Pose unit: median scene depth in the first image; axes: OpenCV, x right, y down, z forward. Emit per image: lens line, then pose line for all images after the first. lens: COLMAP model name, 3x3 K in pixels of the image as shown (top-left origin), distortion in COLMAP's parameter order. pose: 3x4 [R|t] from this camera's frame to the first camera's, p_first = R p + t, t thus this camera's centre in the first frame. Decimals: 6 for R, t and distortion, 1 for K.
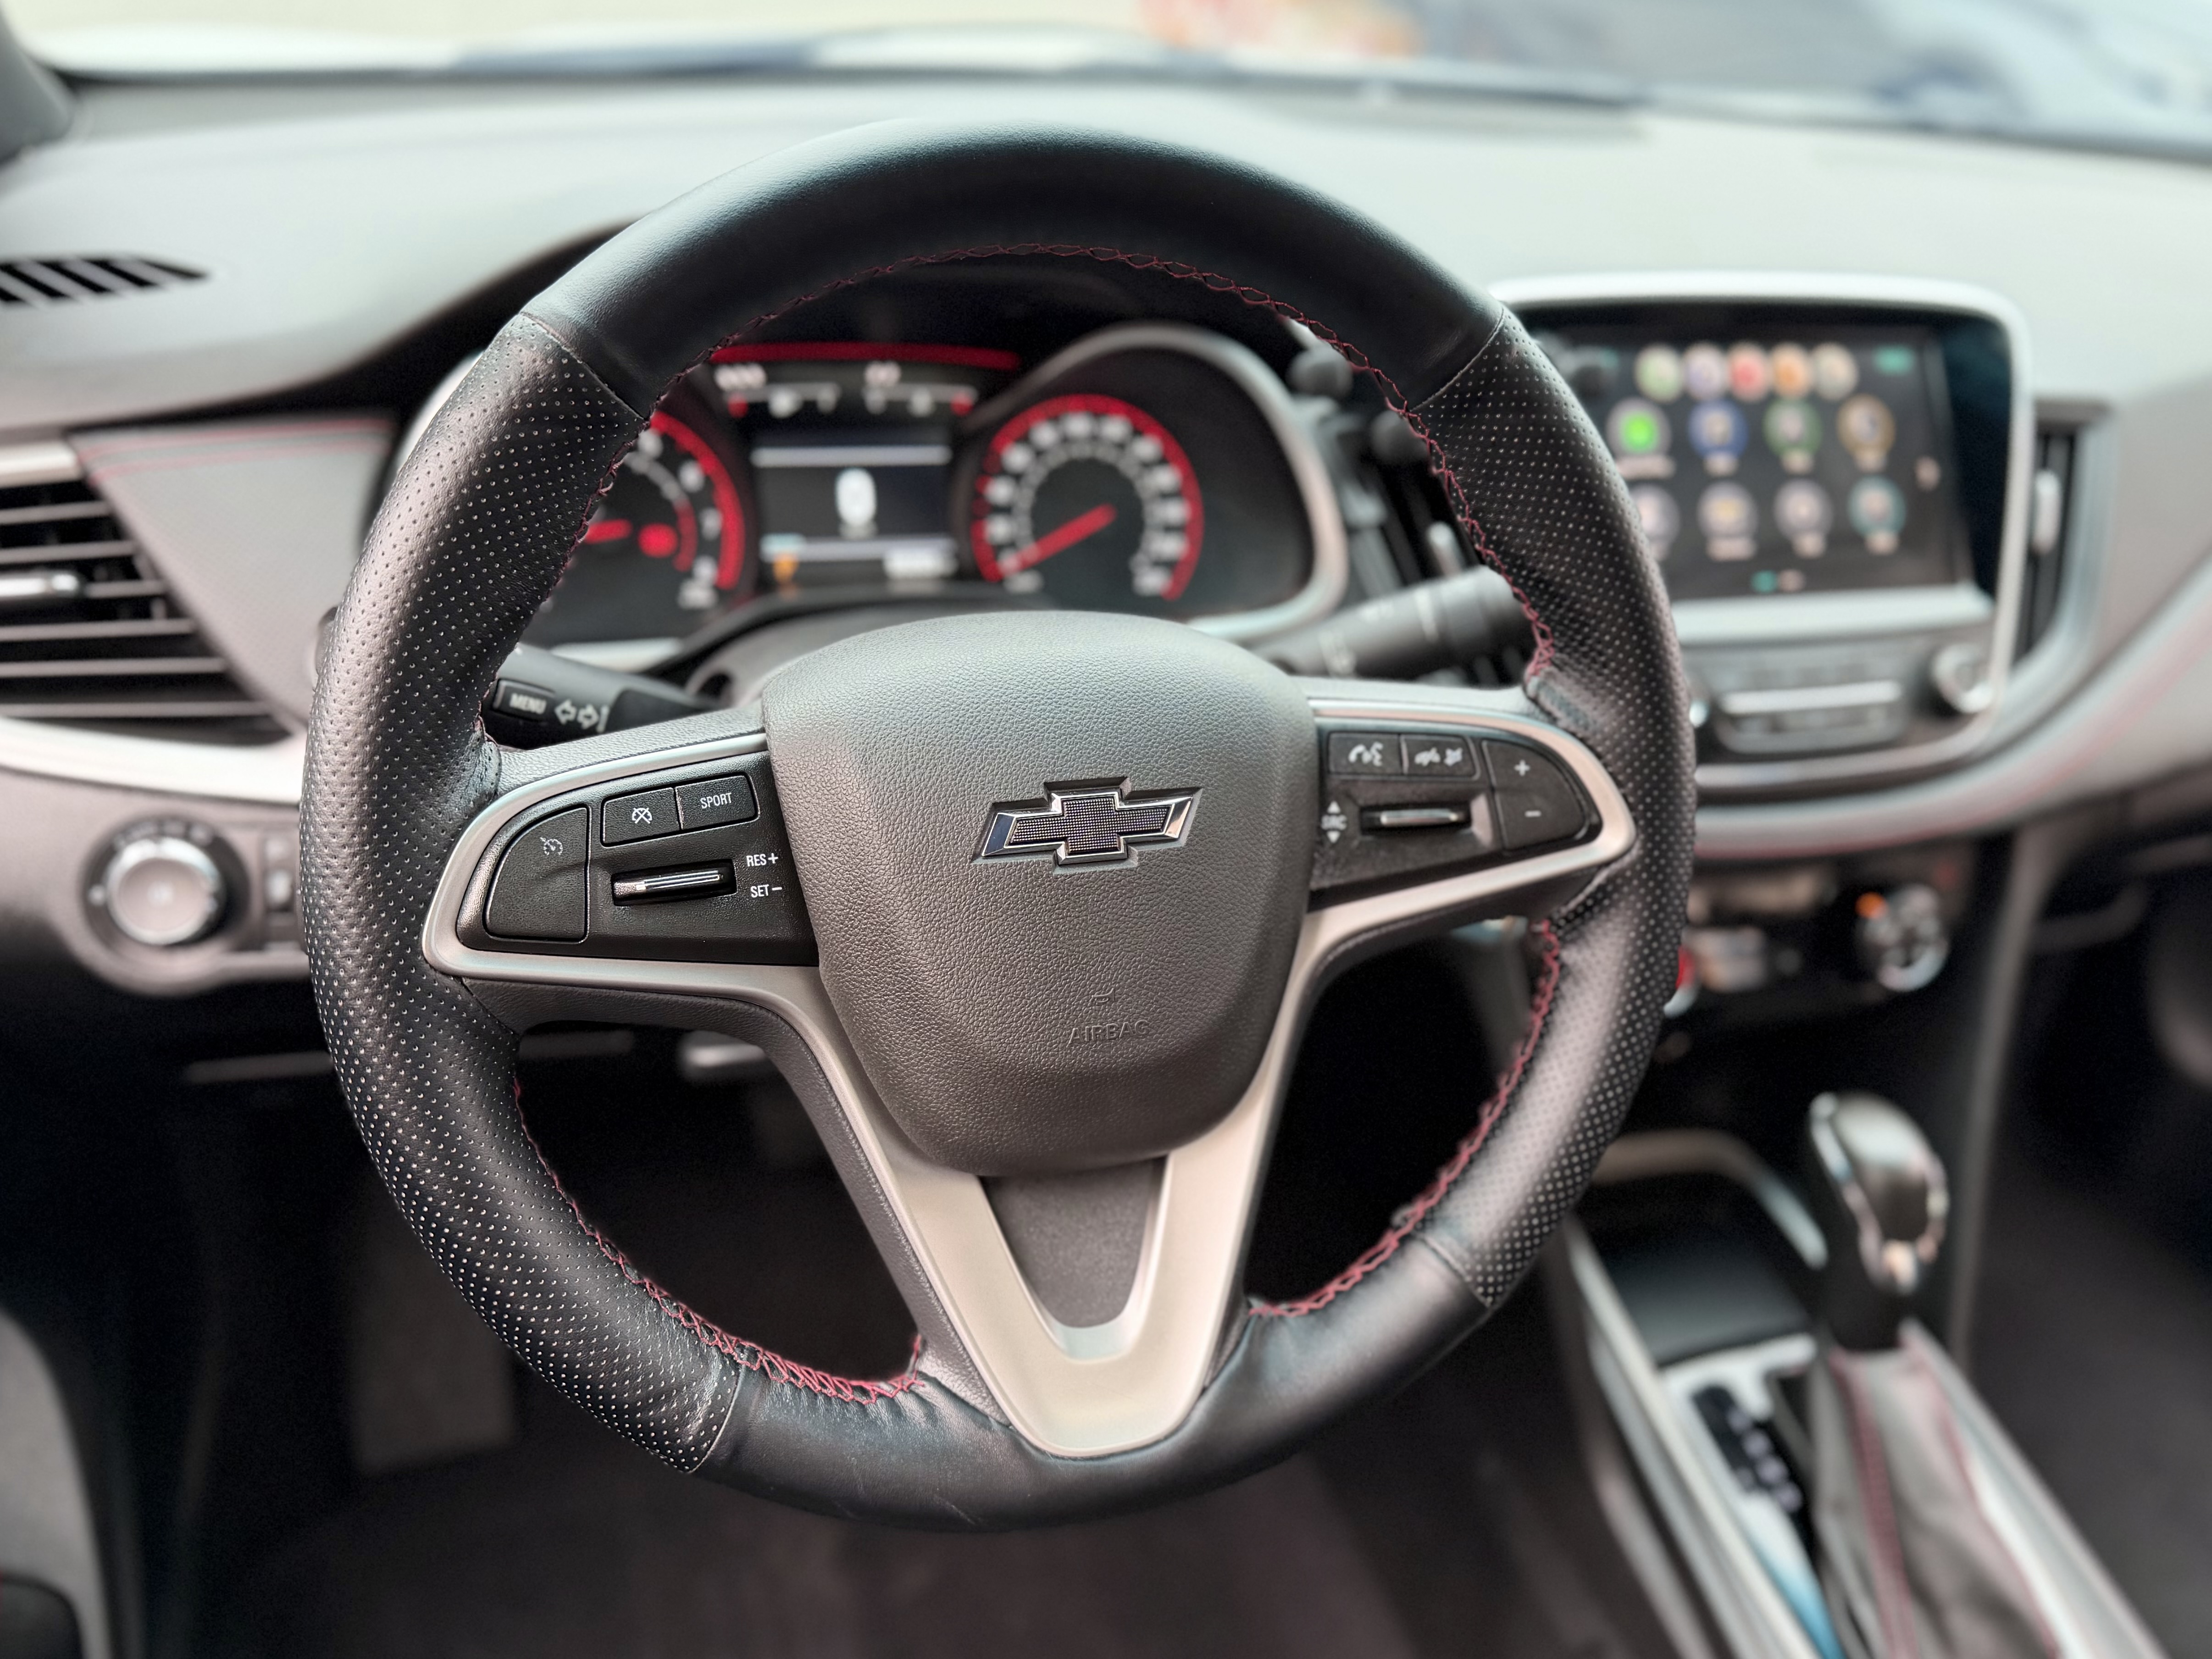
lens RADIAL K [[1846.5, 0, 1189.9], [0, 1846.5, 877.8], [0, 0, 1]] dist [0.190356, -0.408452]
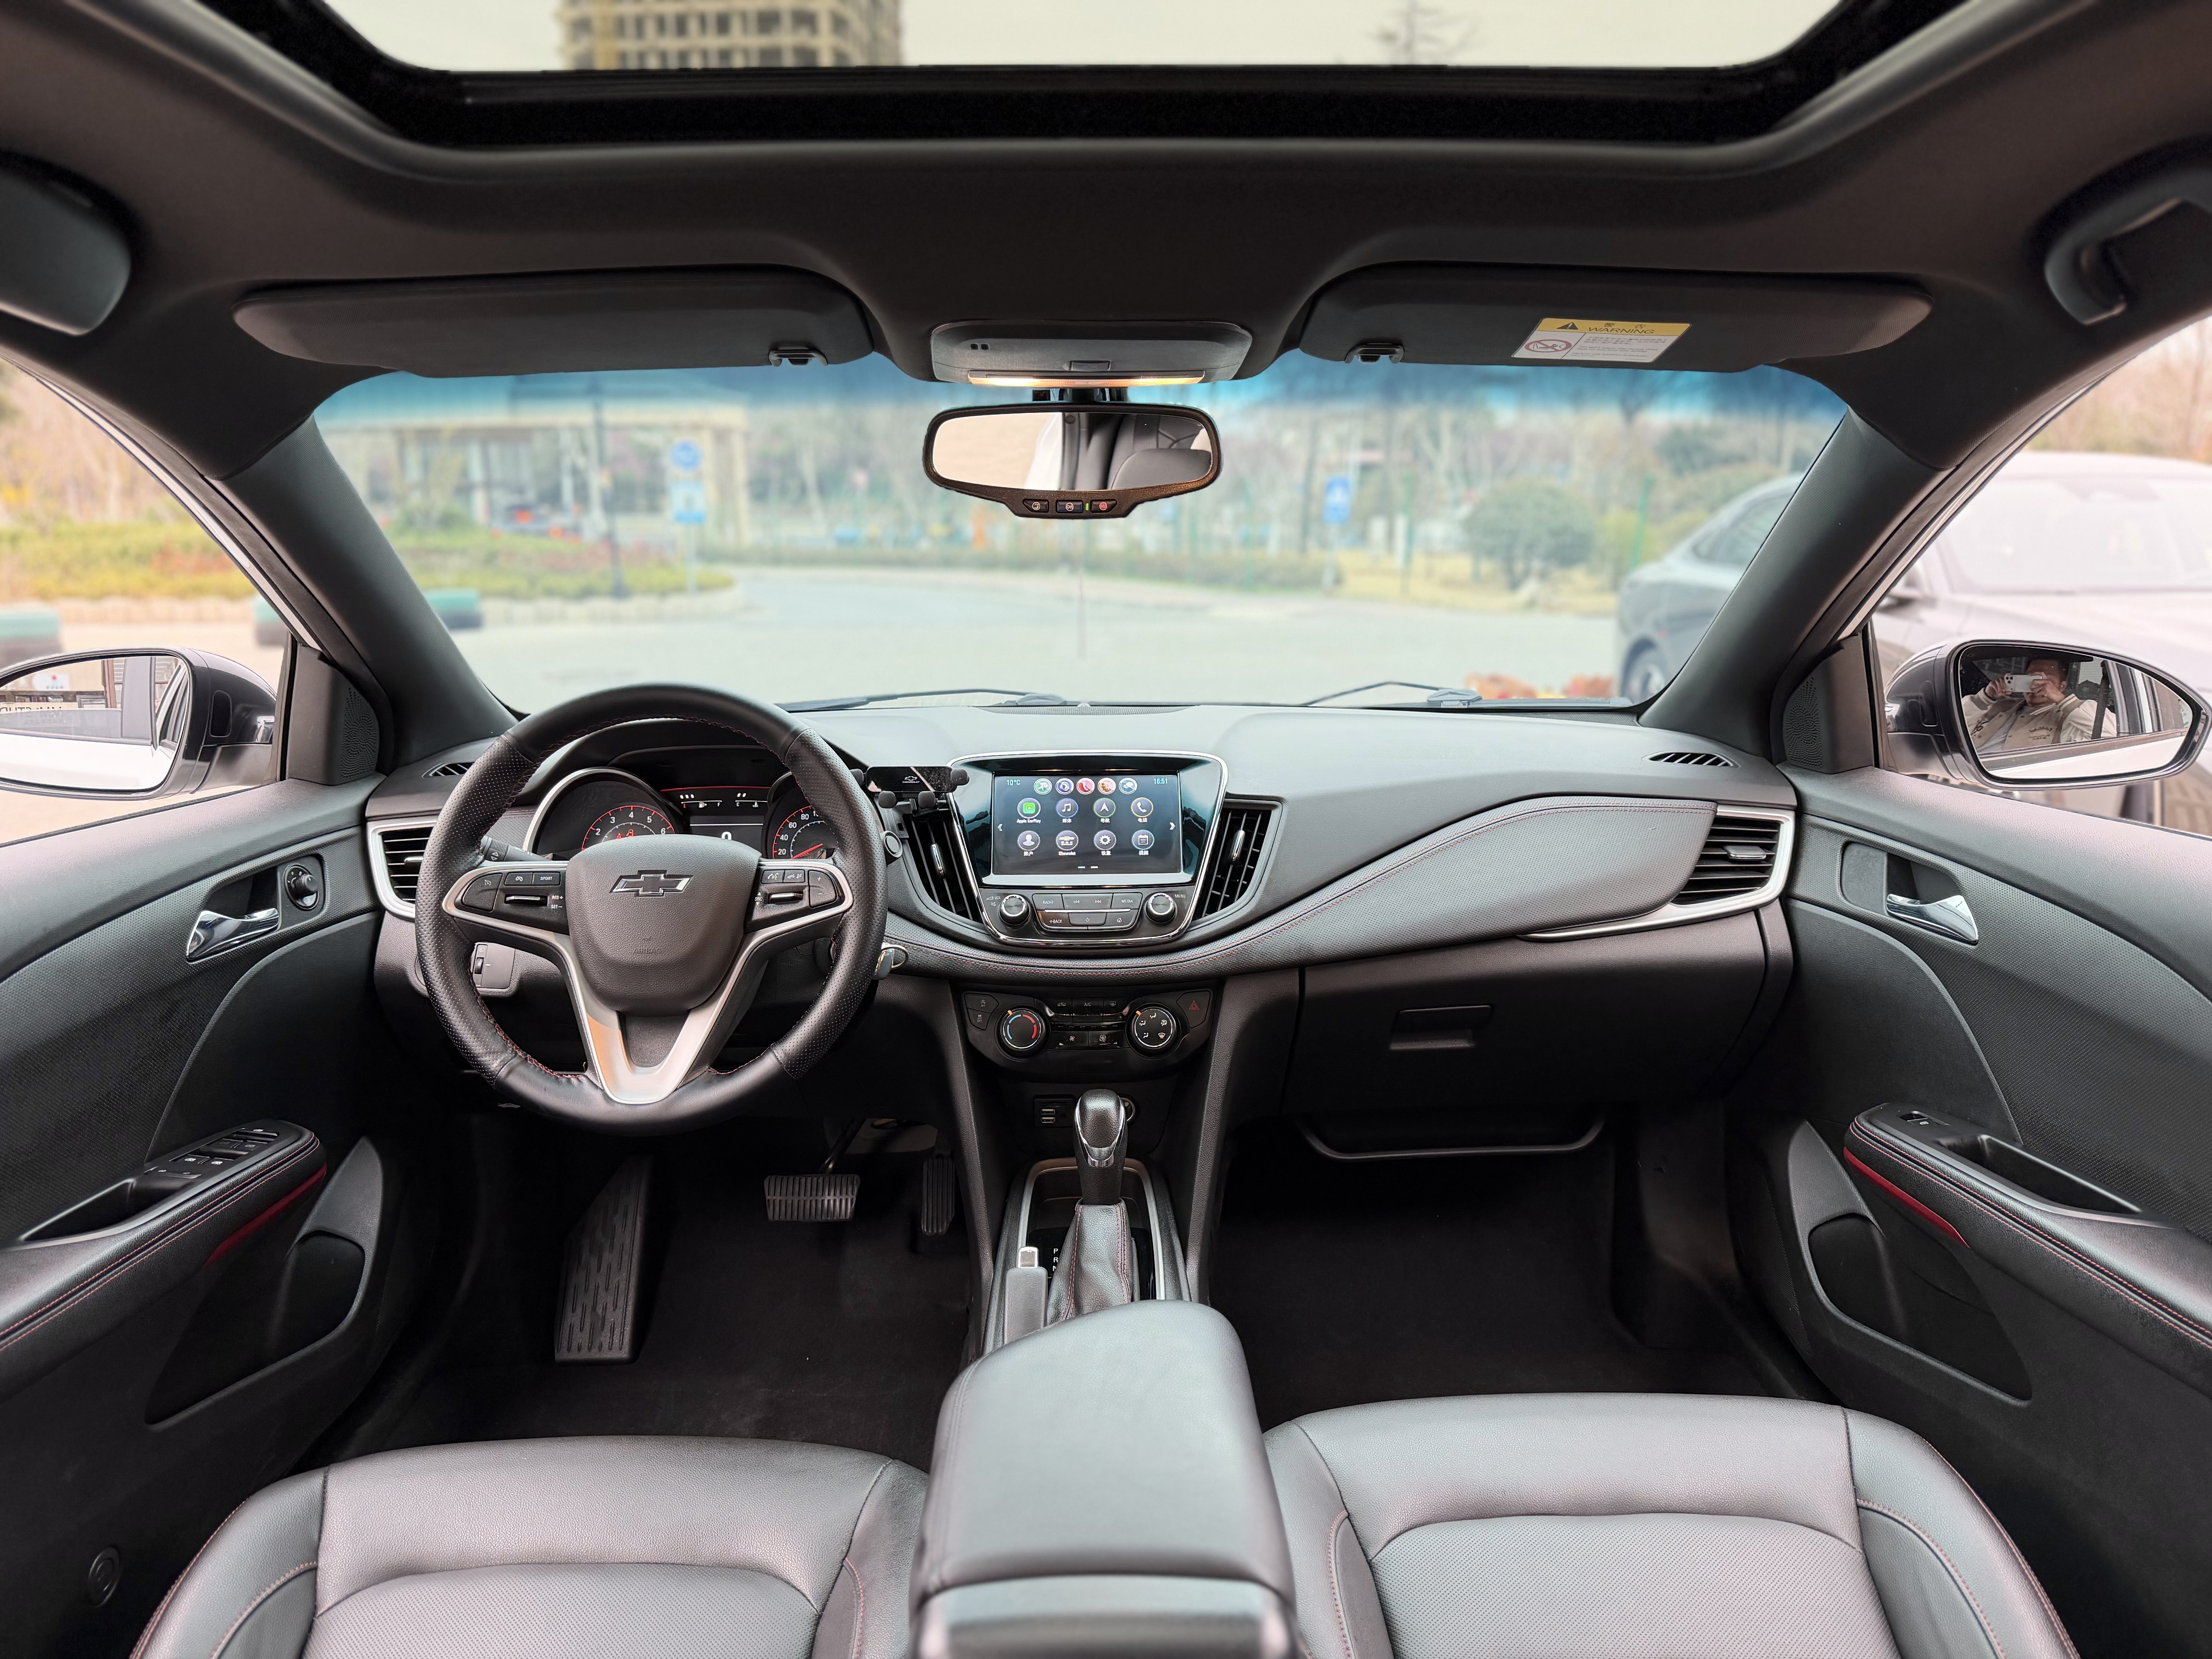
lens RADIAL K [[1536.4, 0, 1106.0], [0, 1536.4, 829.5], [0, 0, 1]] dist [0.157009, -0.278509]
pose [[0.947477, -0.040745, -0.317217, 1.169949], [-0.078993, 0.931308, -0.355563, 0.587085], [0.309914, 0.361946, 0.879175, -0.839837]]
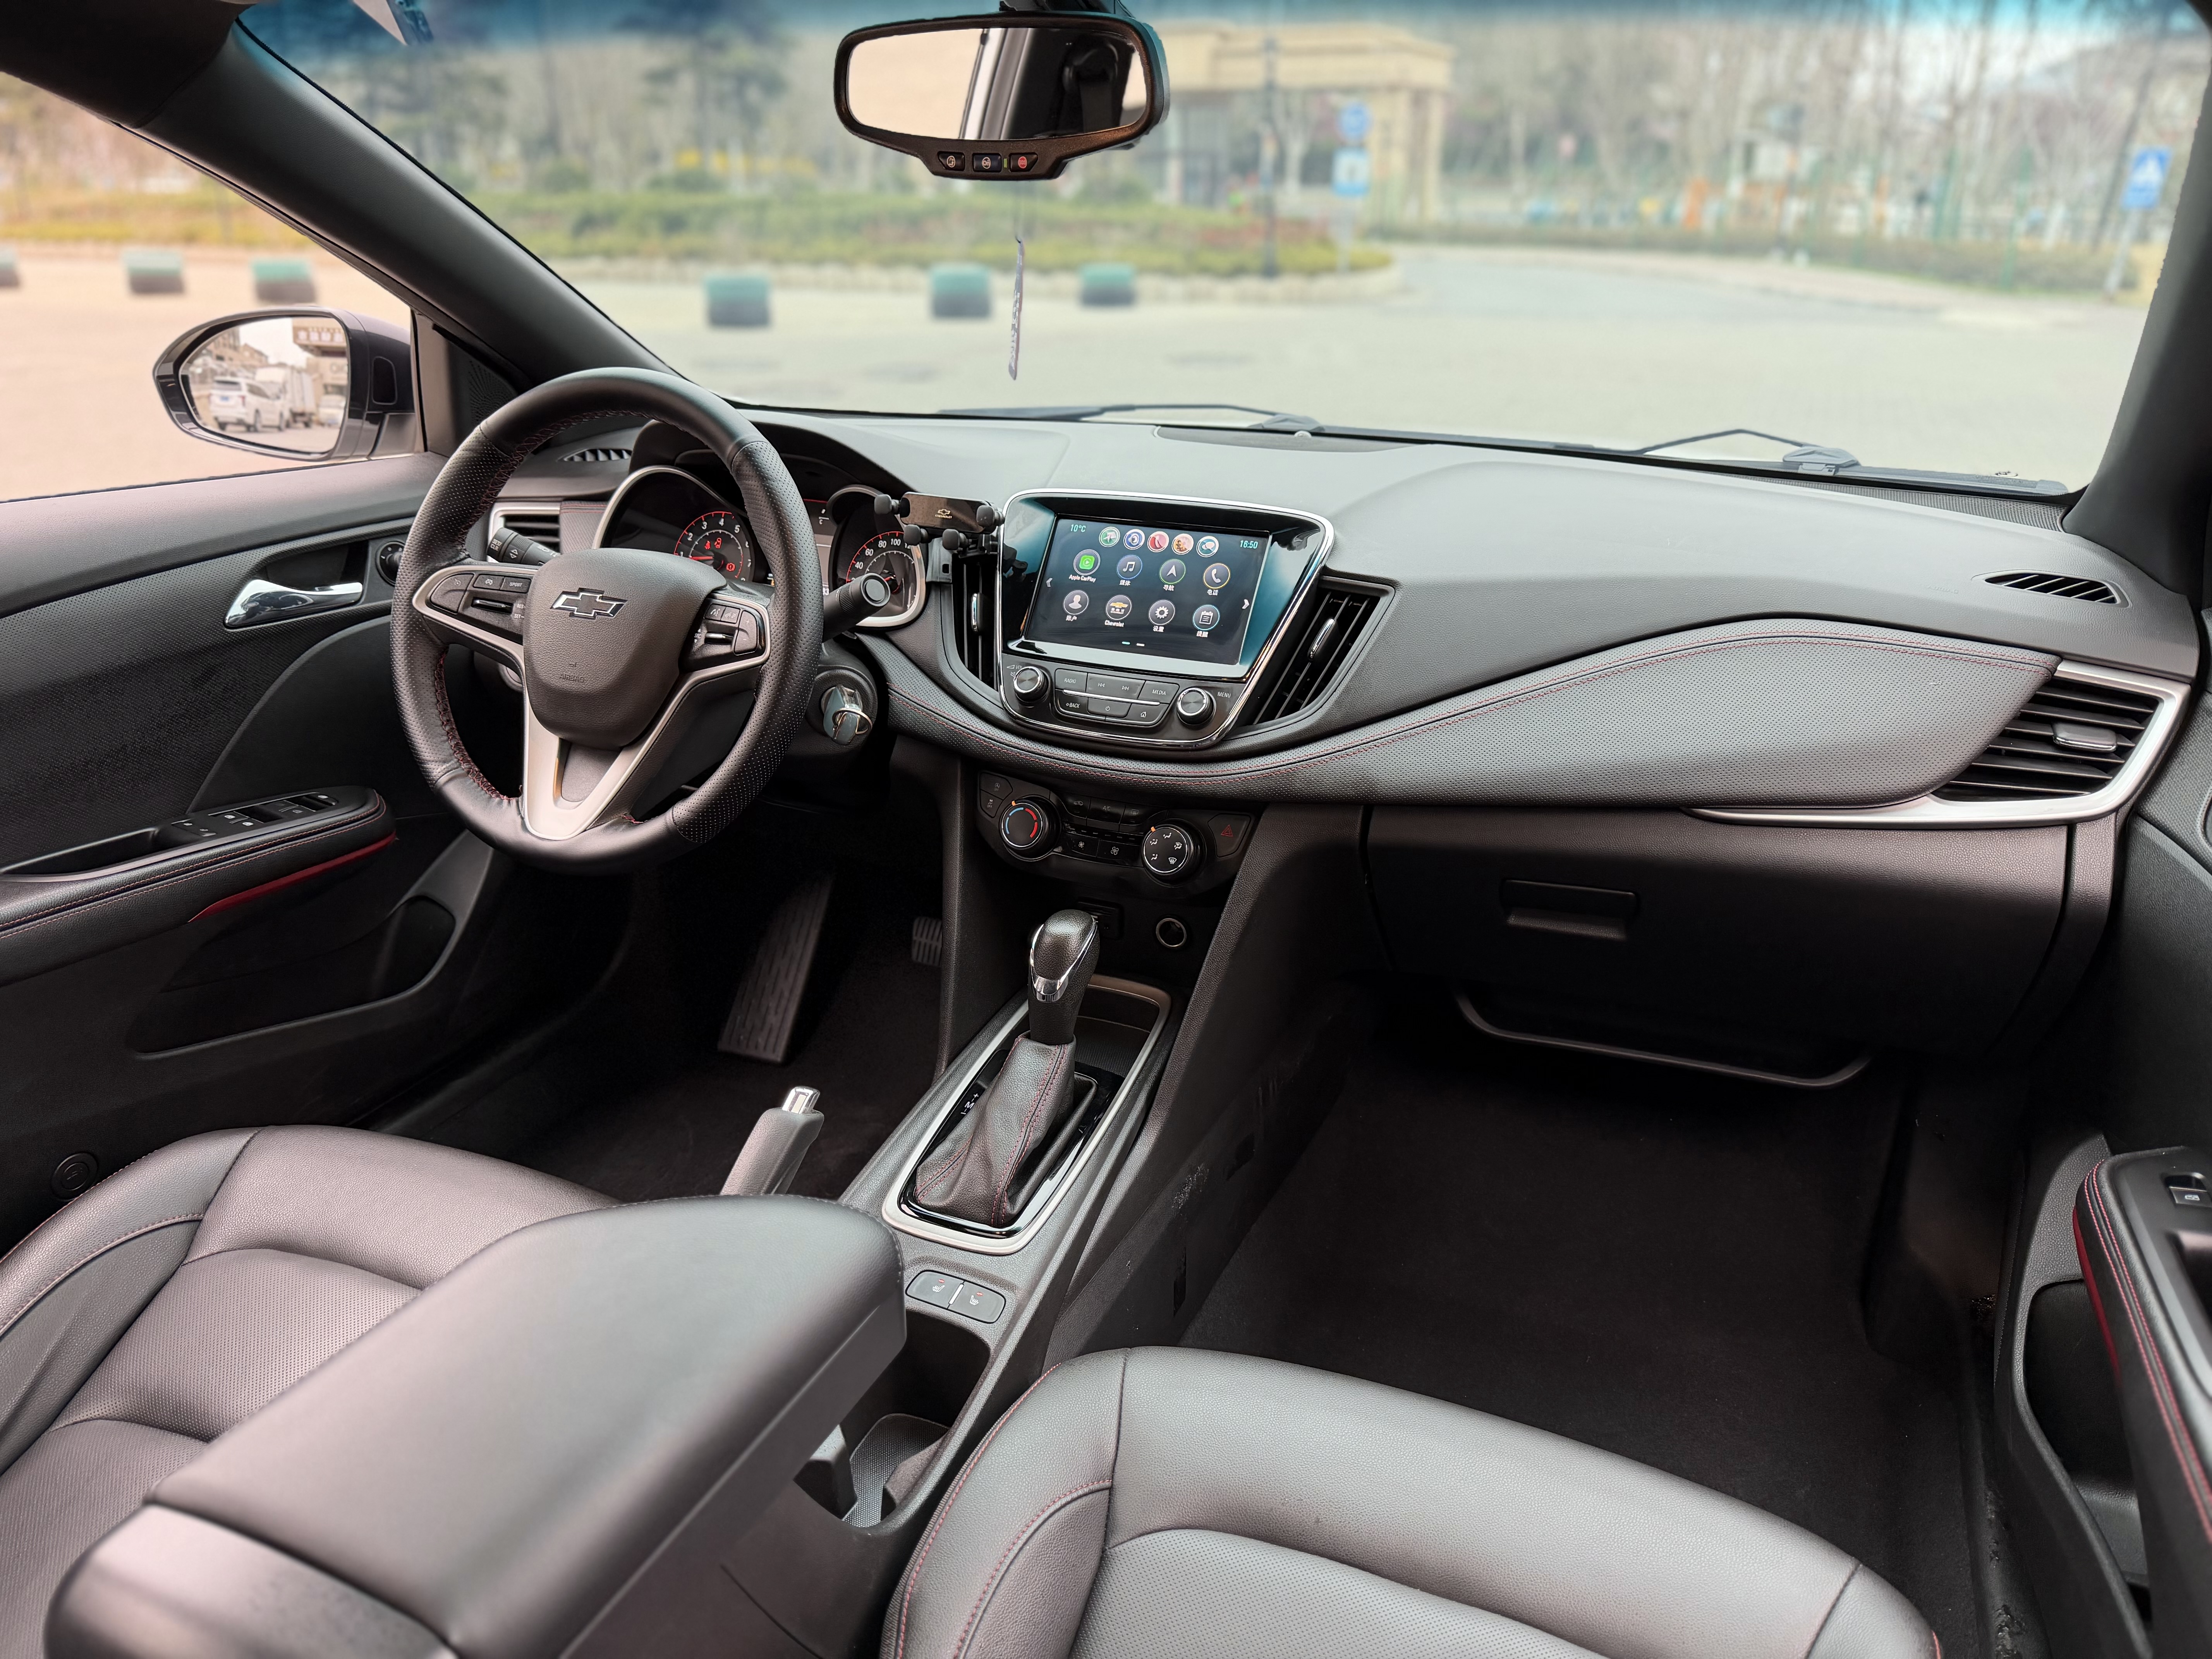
lens RADIAL K [[1536.4, 0, 1106.0], [0, 1536.4, 829.5], [0, 0, 1]] dist [0.157009, -0.278509]
pose [[0.744357, 0.168260, -0.646236, 1.657937], [-0.301989, 0.947943, -0.101026, 0.230634], [0.595597, 0.270355, 0.756421, -0.172449]]
